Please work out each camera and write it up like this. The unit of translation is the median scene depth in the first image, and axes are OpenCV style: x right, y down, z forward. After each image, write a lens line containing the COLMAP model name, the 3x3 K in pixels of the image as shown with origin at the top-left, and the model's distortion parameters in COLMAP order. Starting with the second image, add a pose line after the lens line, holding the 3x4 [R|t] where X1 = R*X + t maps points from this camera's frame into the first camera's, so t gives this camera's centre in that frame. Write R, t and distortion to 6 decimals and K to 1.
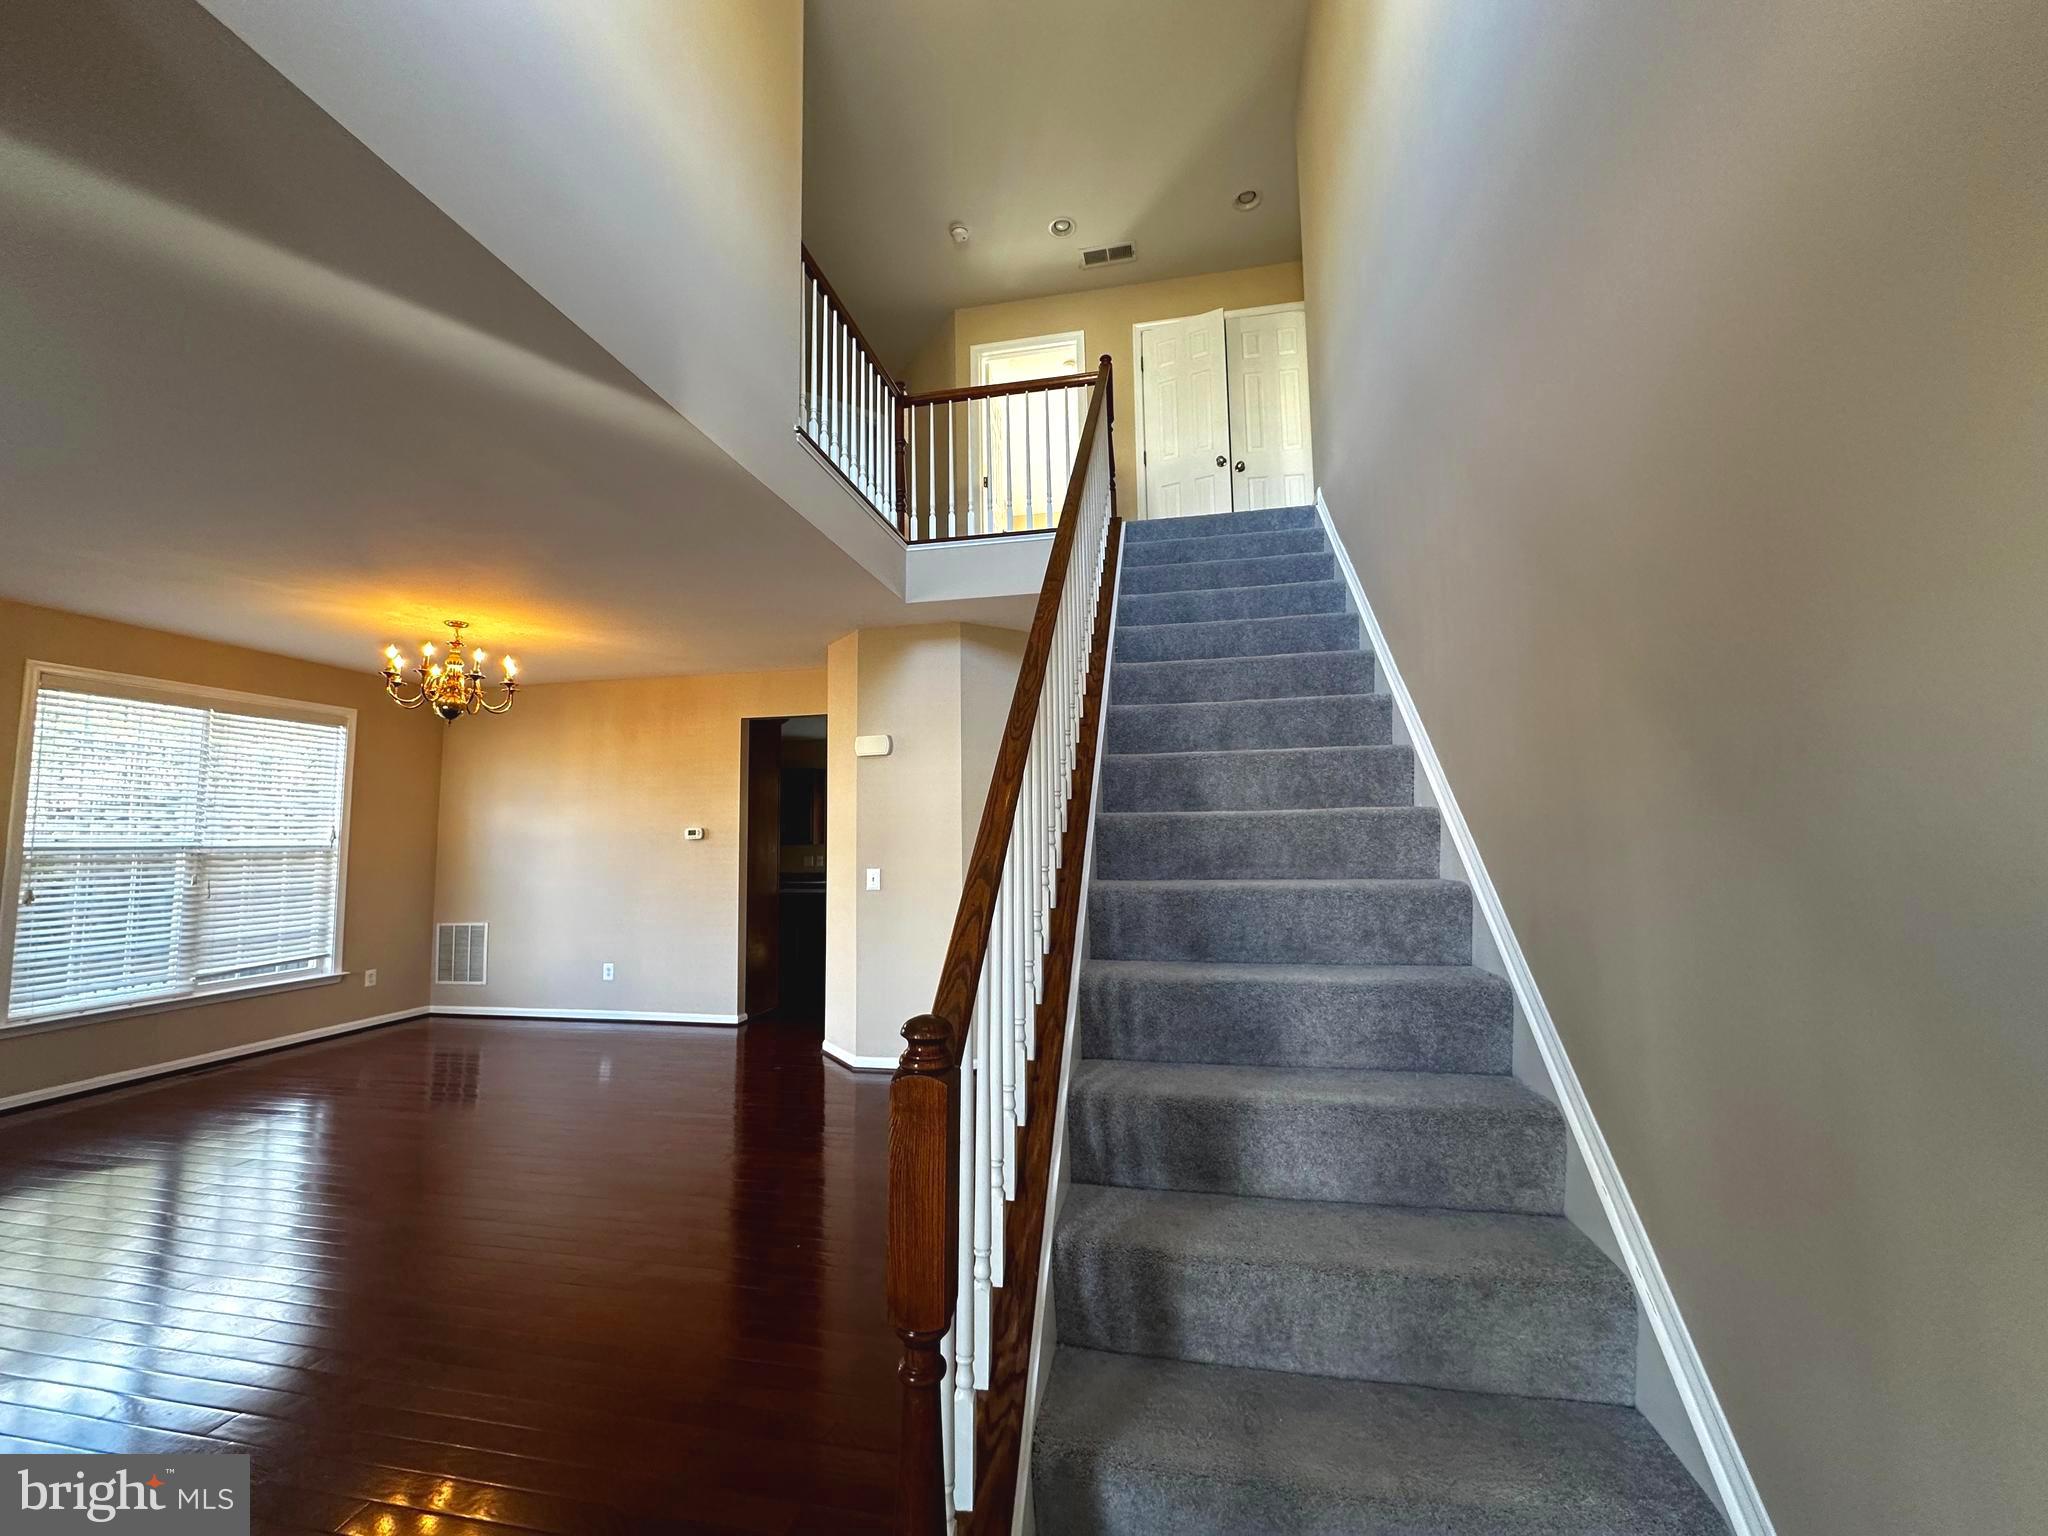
lens RADIAL K [[811.3, 0, 1016.0], [0, 811.3, 766.7], [0, 0, 1]] dist [-0.003674, 0.000593]
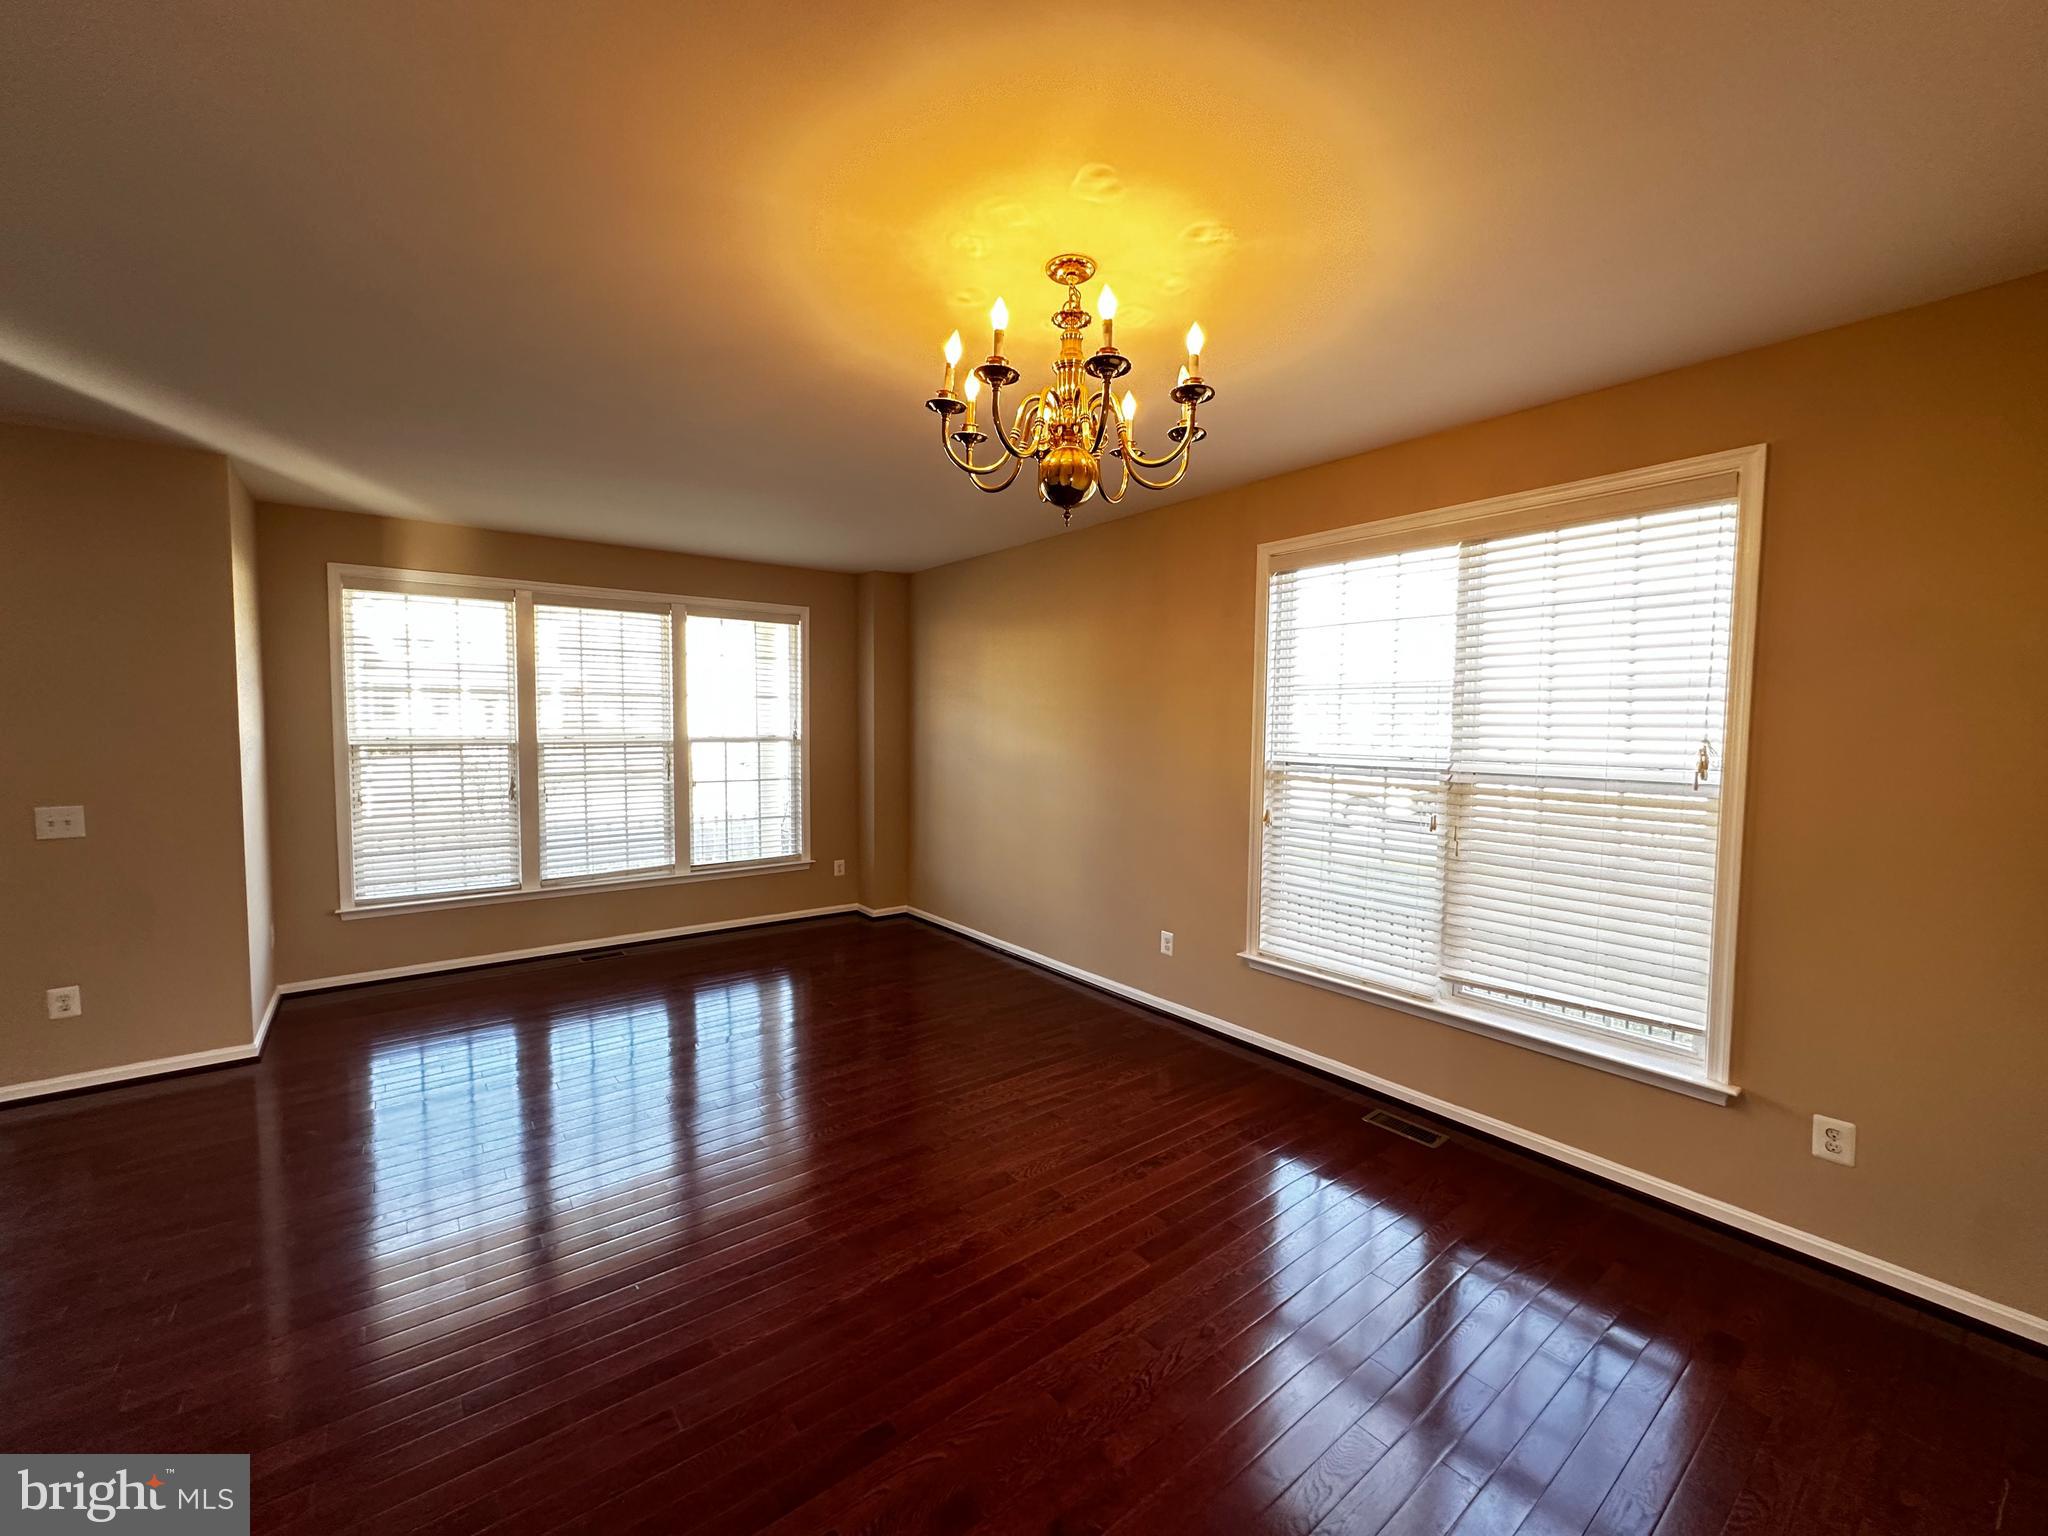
lens RADIAL K [[818.2, 0, 1023.5], [0, 818.2, 766.1], [0, 0, 1]] dist [-0.003966, 0.000662]
pose [[-0.651256, 0.039005, -0.757855, -0.316252], [0.060574, 0.998163, -0.000680, 0.075003], [0.756436, -0.046350, -0.652423, 1.149362]]
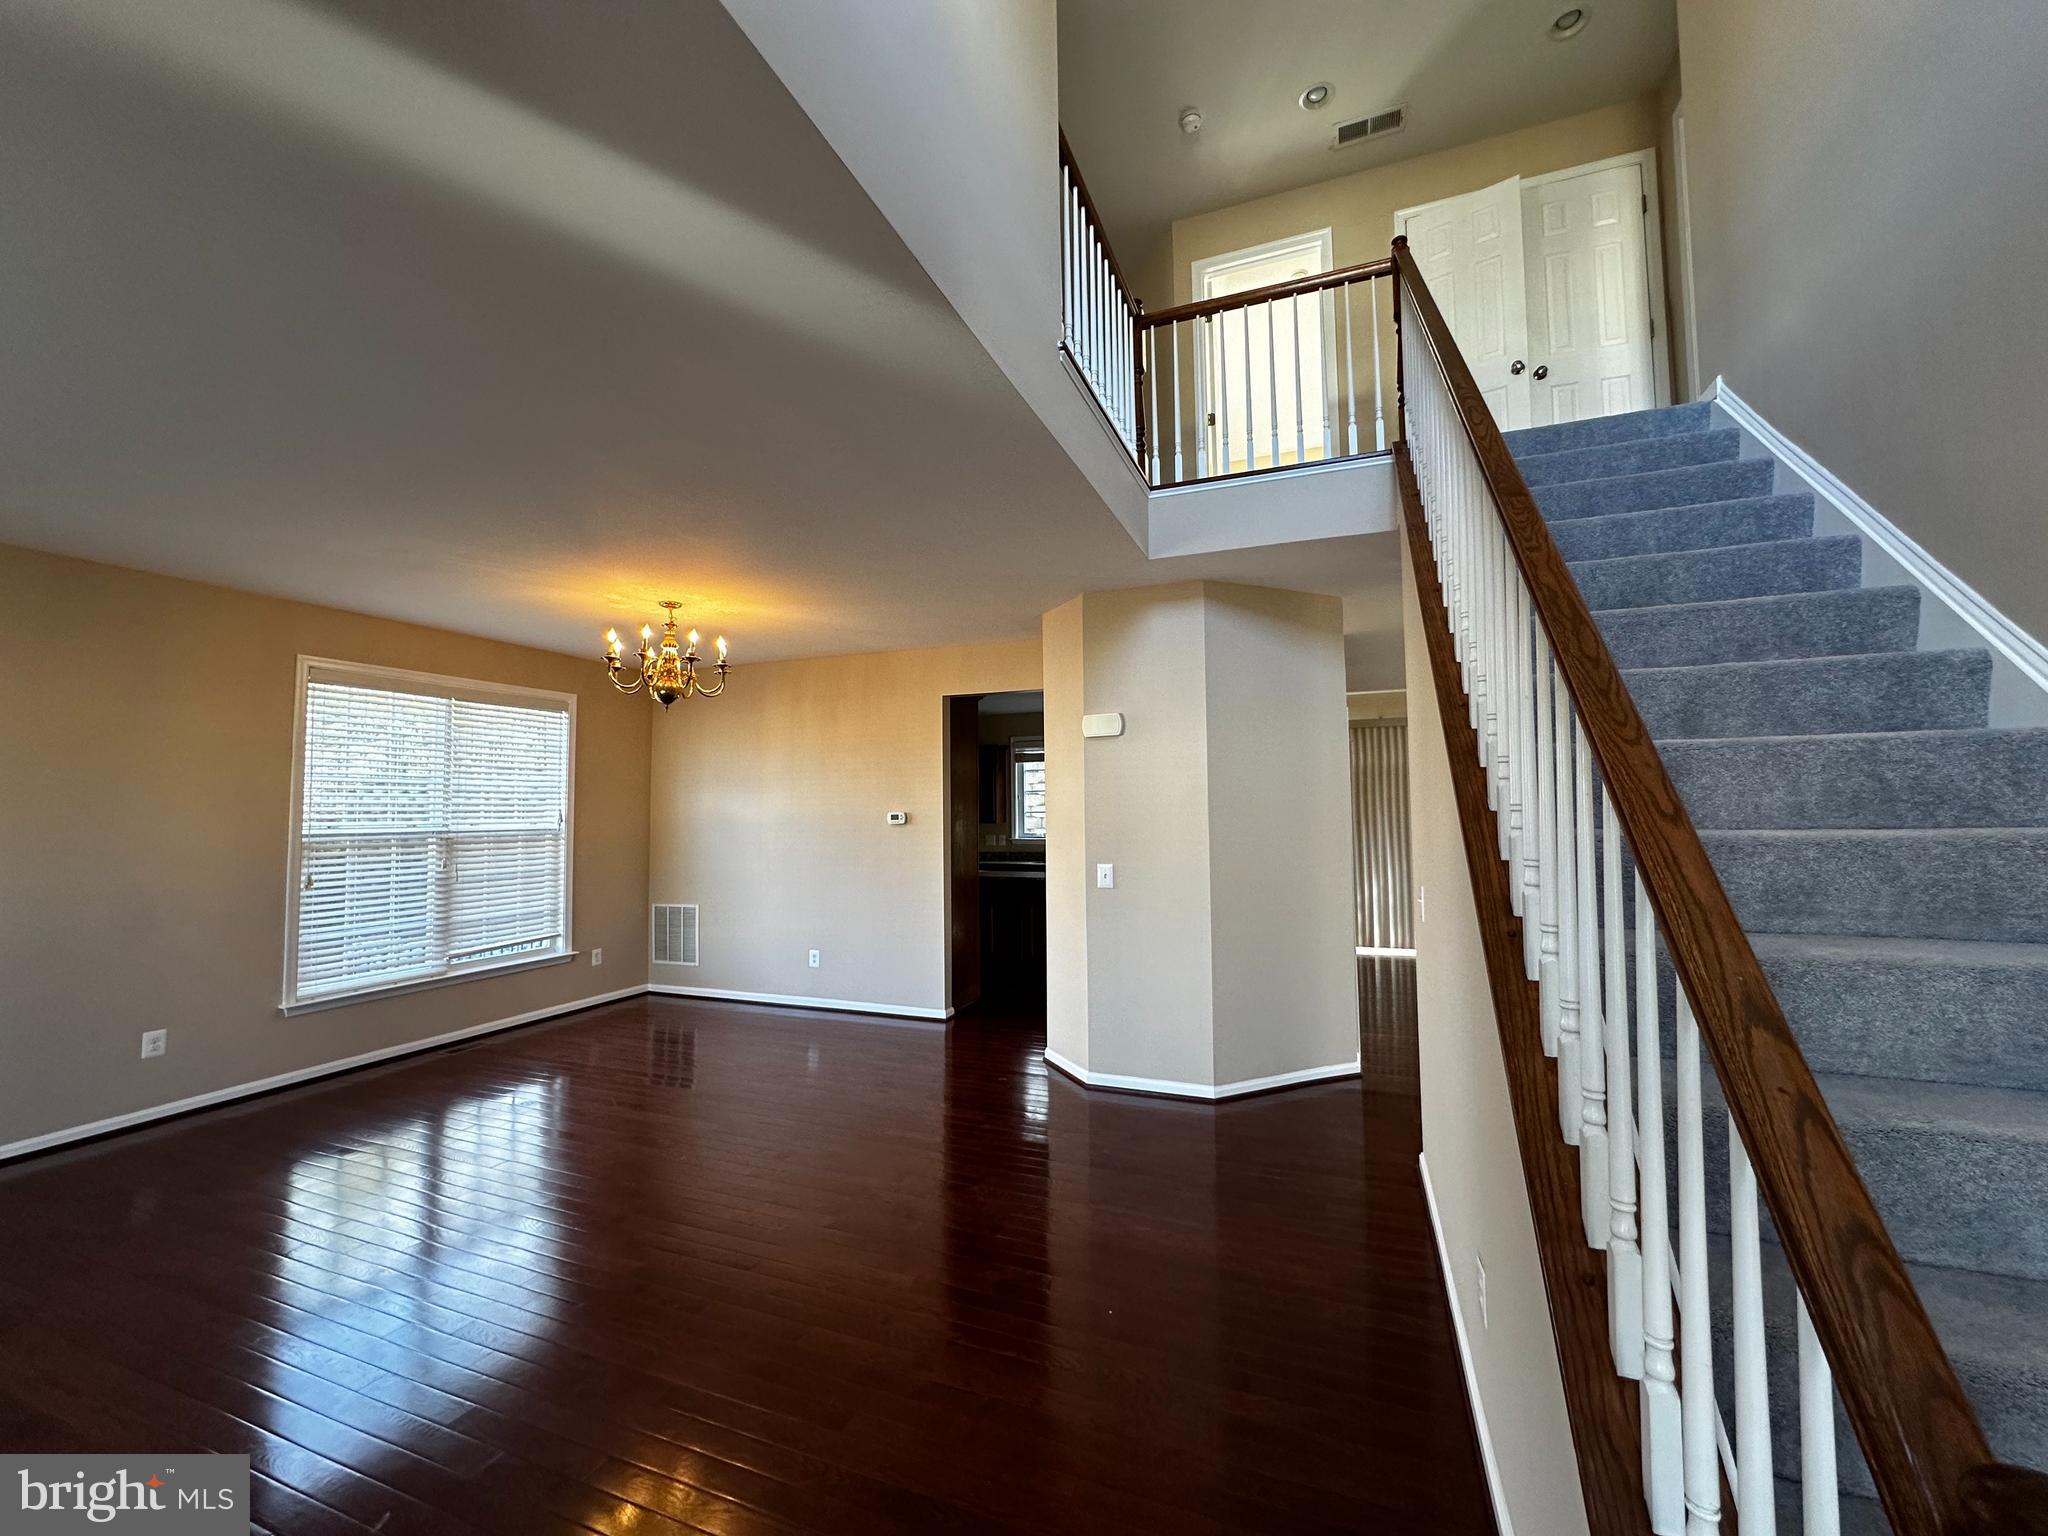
lens RADIAL K [[818.2, 0, 1023.5], [0, 818.2, 766.1], [0, 0, 1]] dist [-0.003966, 0.000662]
pose [[0.984980, -0.005061, -0.172593, -0.102216], [0.011434, 0.999288, 0.035952, -0.013381], [0.172288, -0.037385, 0.984337, 0.100834]]
